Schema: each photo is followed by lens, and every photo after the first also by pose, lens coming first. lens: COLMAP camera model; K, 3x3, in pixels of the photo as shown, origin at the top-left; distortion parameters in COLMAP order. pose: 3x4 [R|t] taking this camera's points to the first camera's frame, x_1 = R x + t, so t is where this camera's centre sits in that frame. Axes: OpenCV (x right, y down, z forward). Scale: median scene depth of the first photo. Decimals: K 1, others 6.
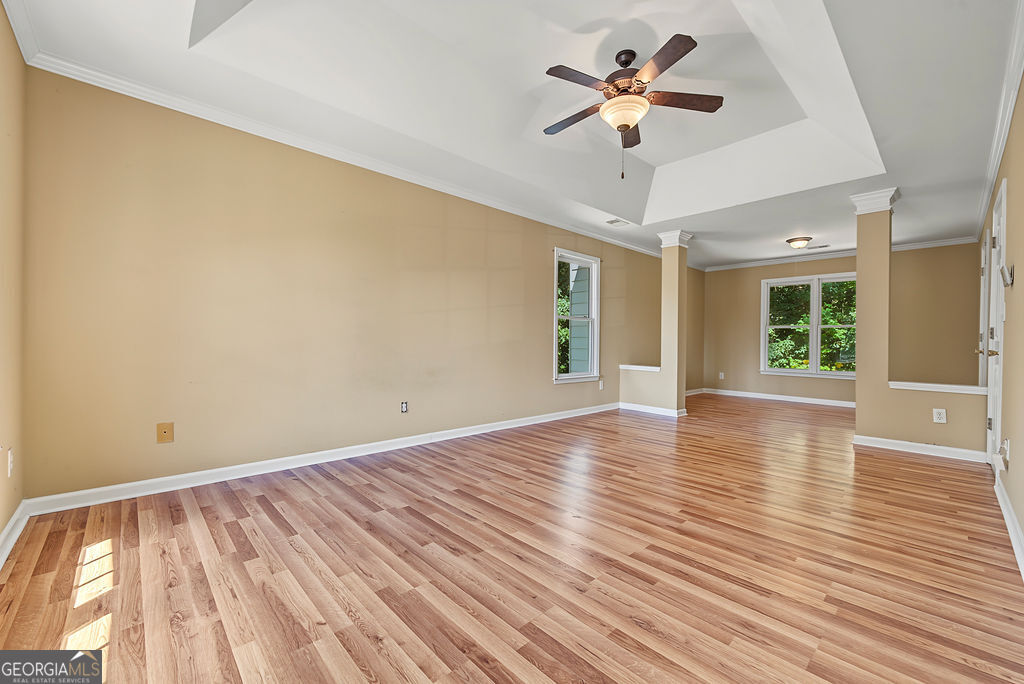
lens RADIAL K [[411.7, 0, 518.8], [0, 411.7, 339.8], [0, 0, 1]] dist [-0.001215, -0.001002]
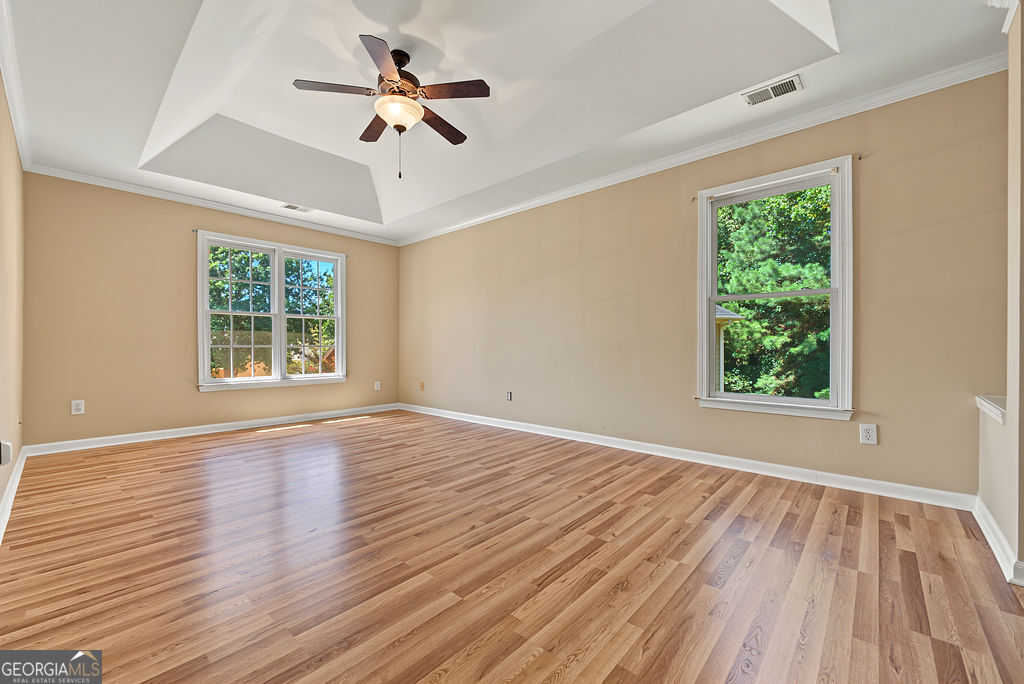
lens RADIAL K [[411.7, 0, 518.3], [0, 411.7, 350.0], [0, 0, 1]] dist [-0.001215, -0.001002]
pose [[0.082433, 0.001082, -0.996596, 1.228773], [0.013293, 0.999909, 0.002185, 0.024595], [0.996508, -0.013428, 0.082412, 1.160698]]
